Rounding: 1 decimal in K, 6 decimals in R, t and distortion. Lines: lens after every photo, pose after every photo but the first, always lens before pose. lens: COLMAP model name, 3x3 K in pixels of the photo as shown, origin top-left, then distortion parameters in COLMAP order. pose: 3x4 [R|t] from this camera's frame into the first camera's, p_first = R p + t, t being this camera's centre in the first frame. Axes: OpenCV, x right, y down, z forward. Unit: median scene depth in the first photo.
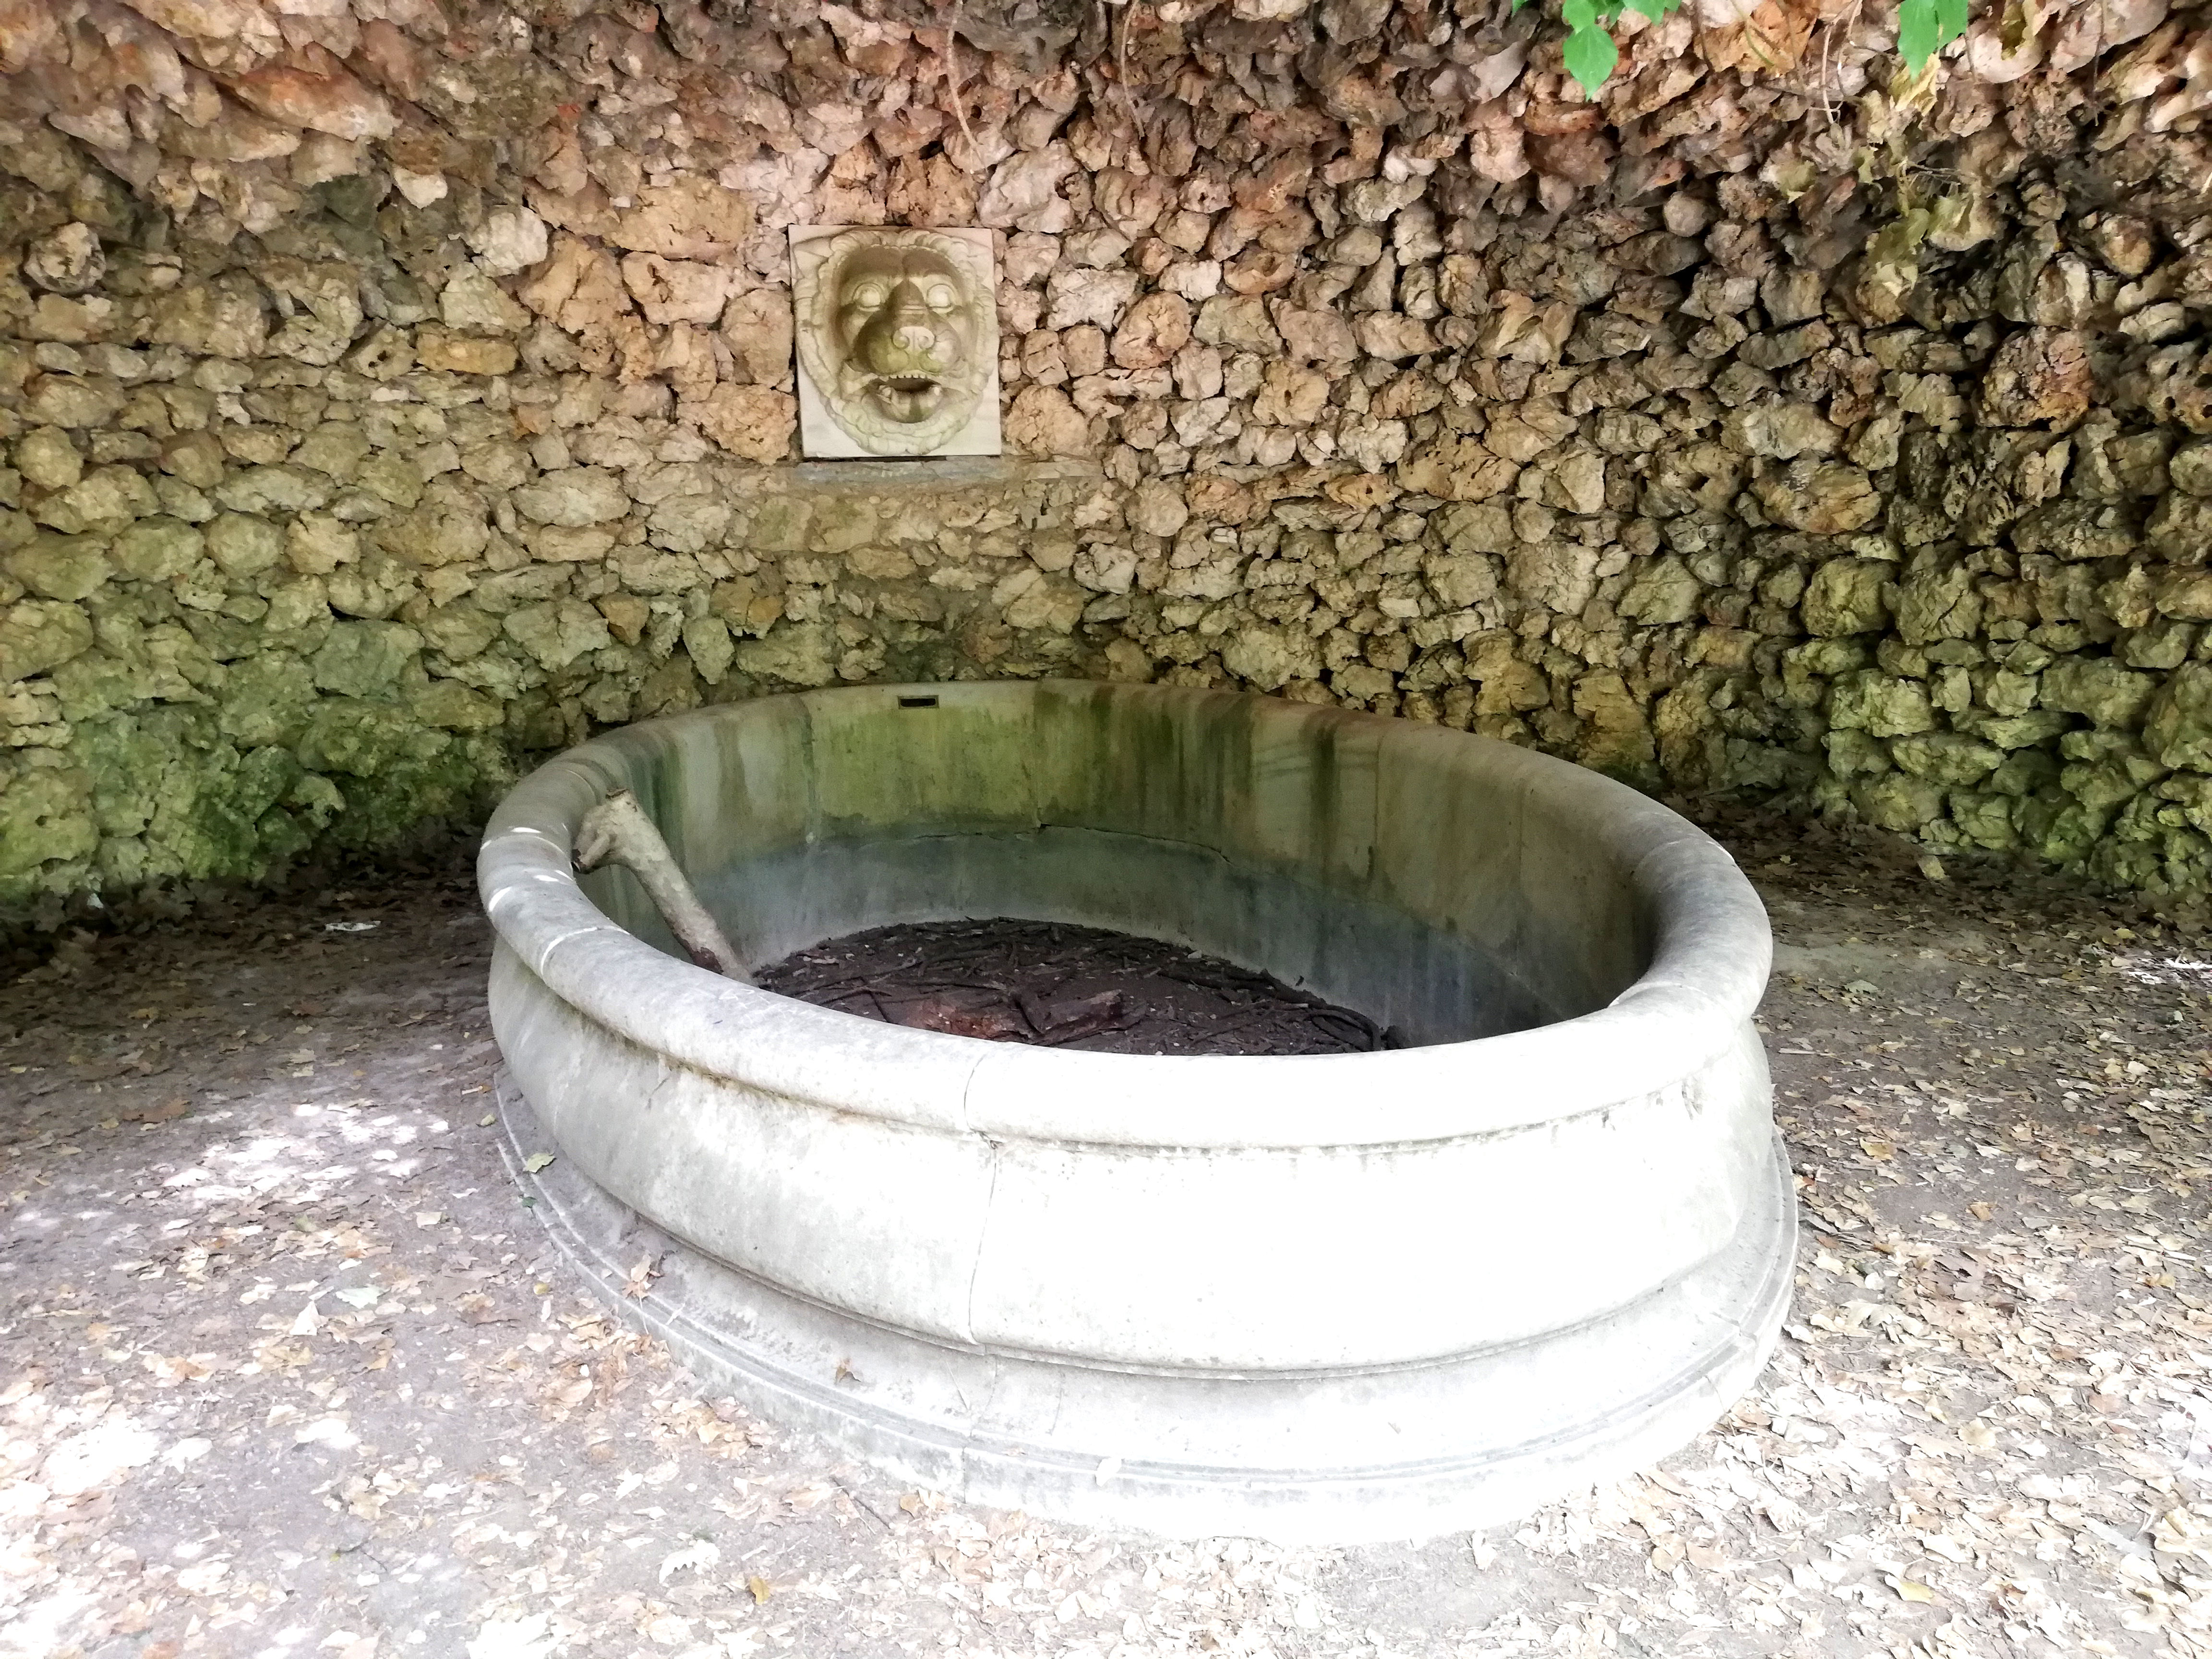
lens RADIAL K [[1676.9, 0, 1104.7], [0, 1676.9, 829.7], [0, 0, 1]] dist [0.030741, -0.019719]
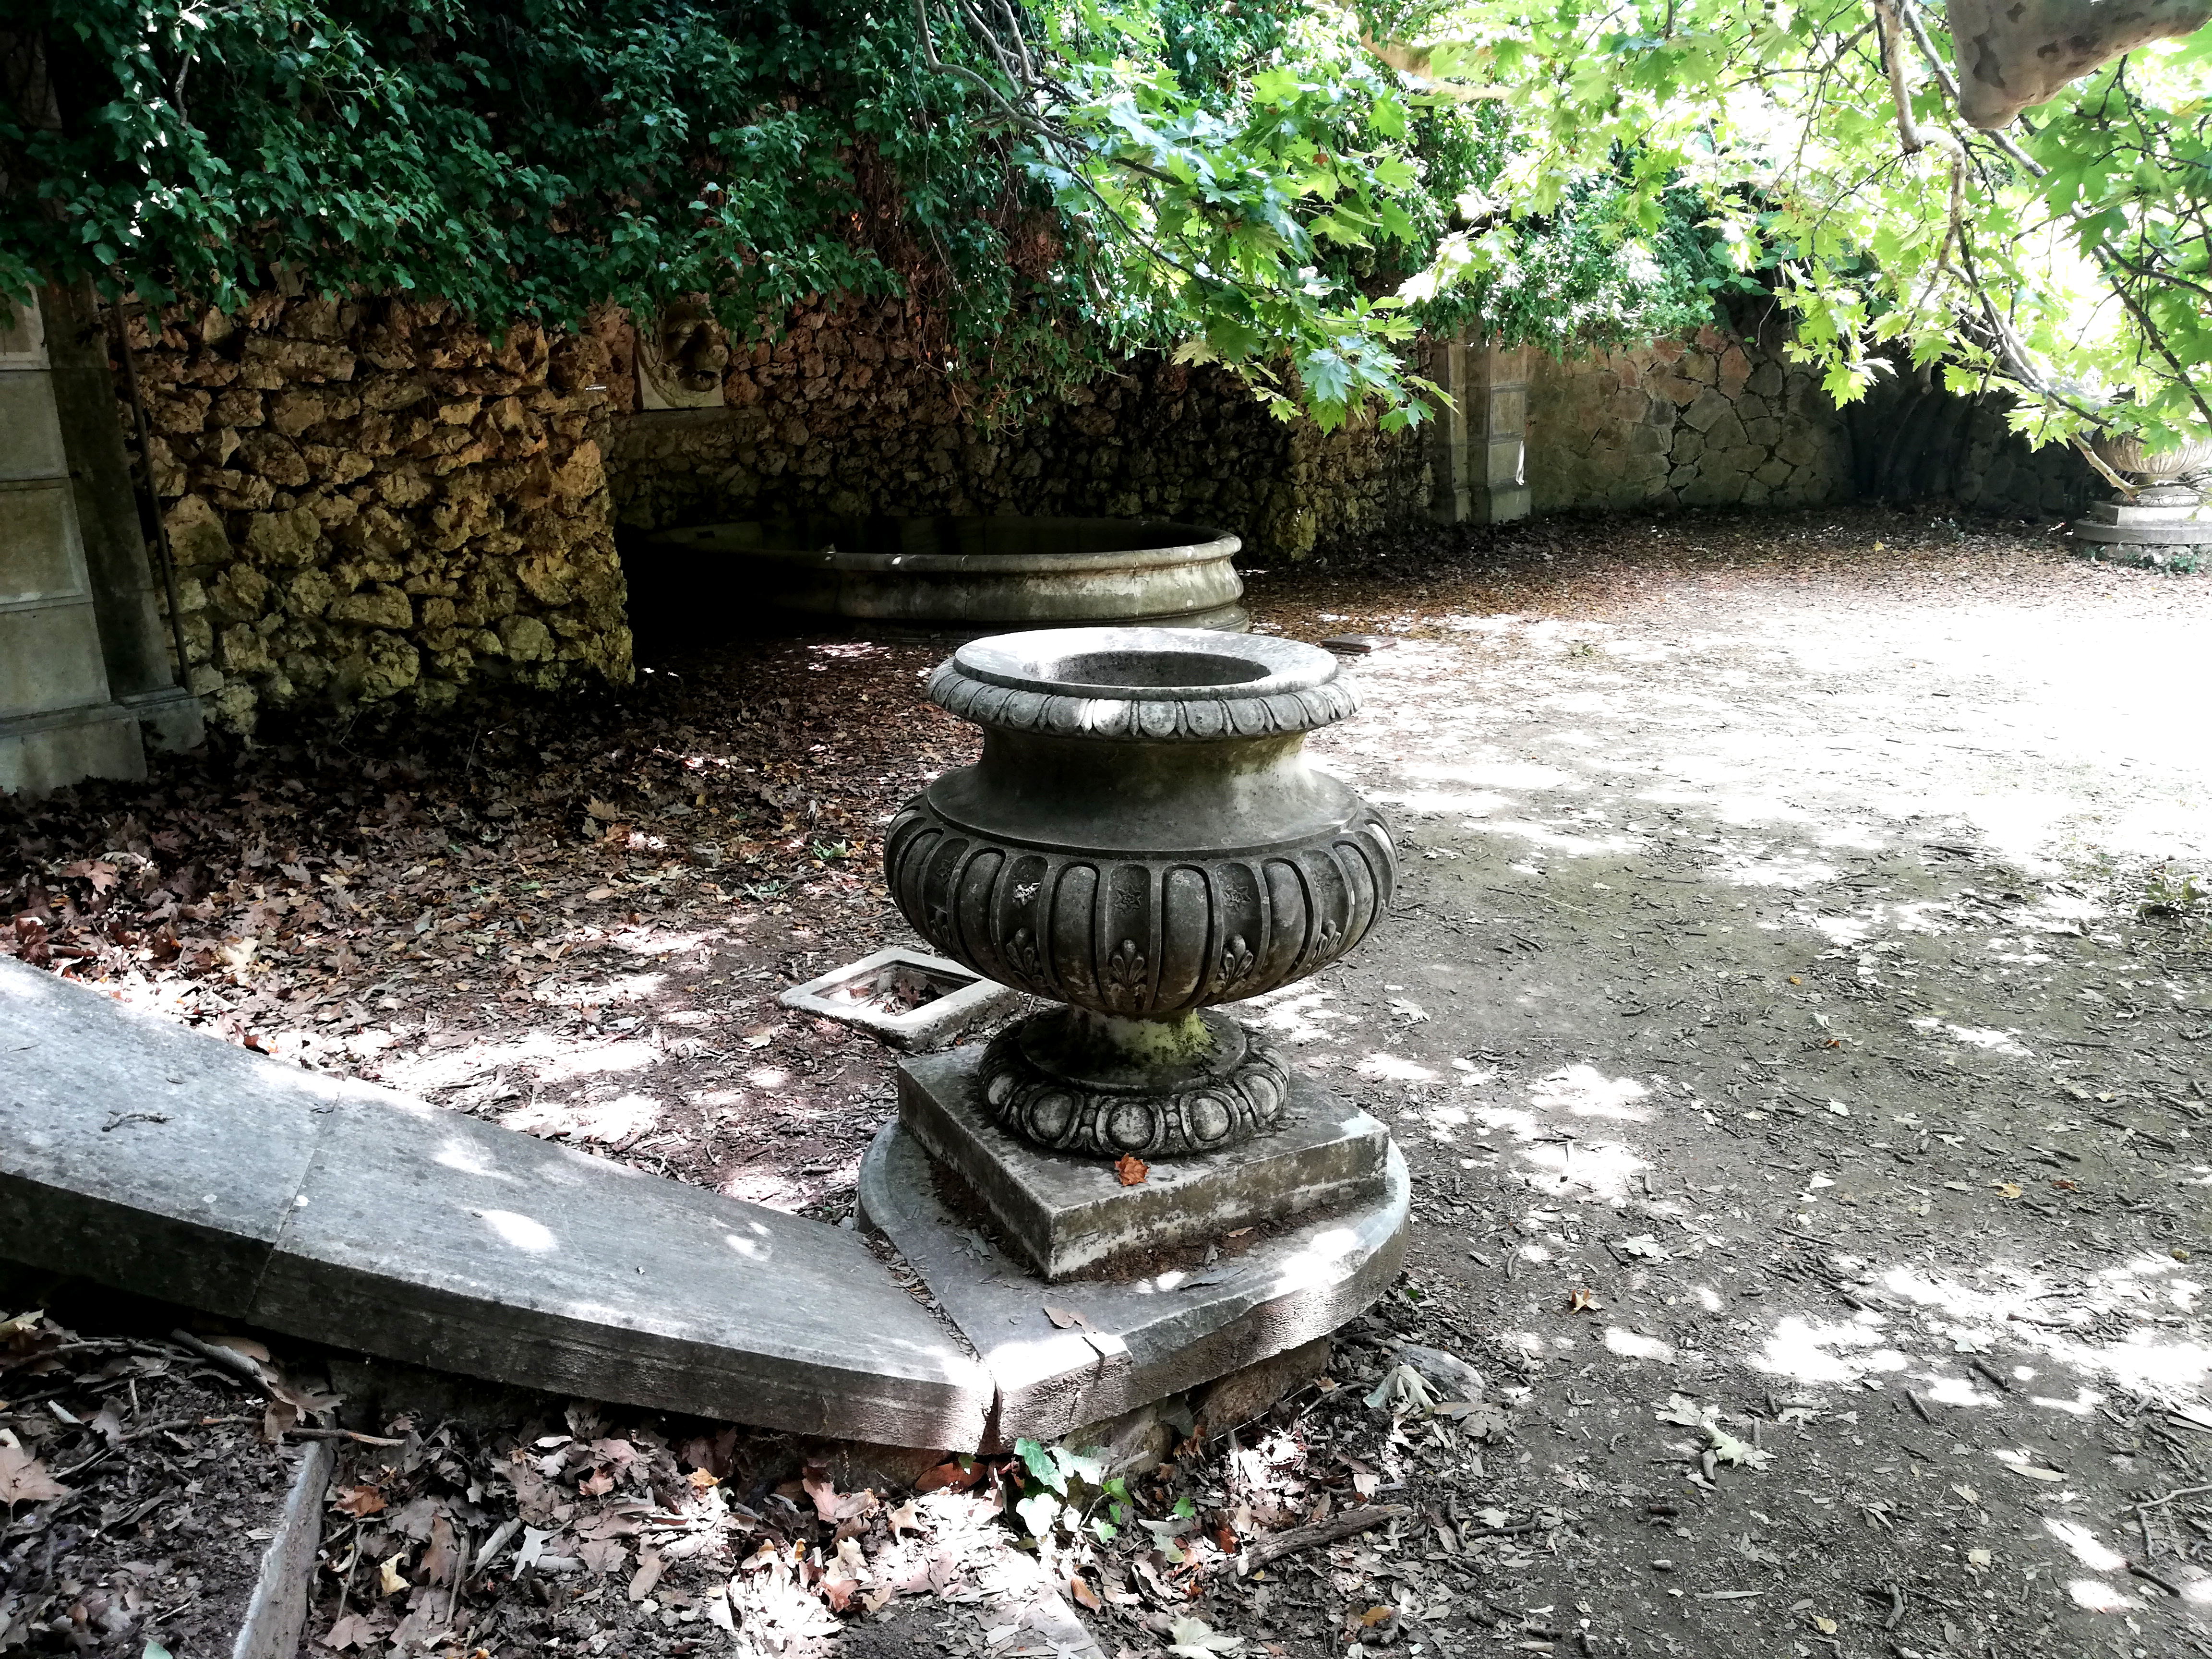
lens RADIAL K [[1676.9, 0, 1106.6], [0, 1676.9, 830.0], [0, 0, 1]] dist [0.030741, -0.019719]
pose [[0.790121, -0.164896, 0.590354, -0.978744], [0.136092, 0.986289, 0.093343, 0.147762], [-0.597652, 0.006590, 0.801729, -0.868843]]
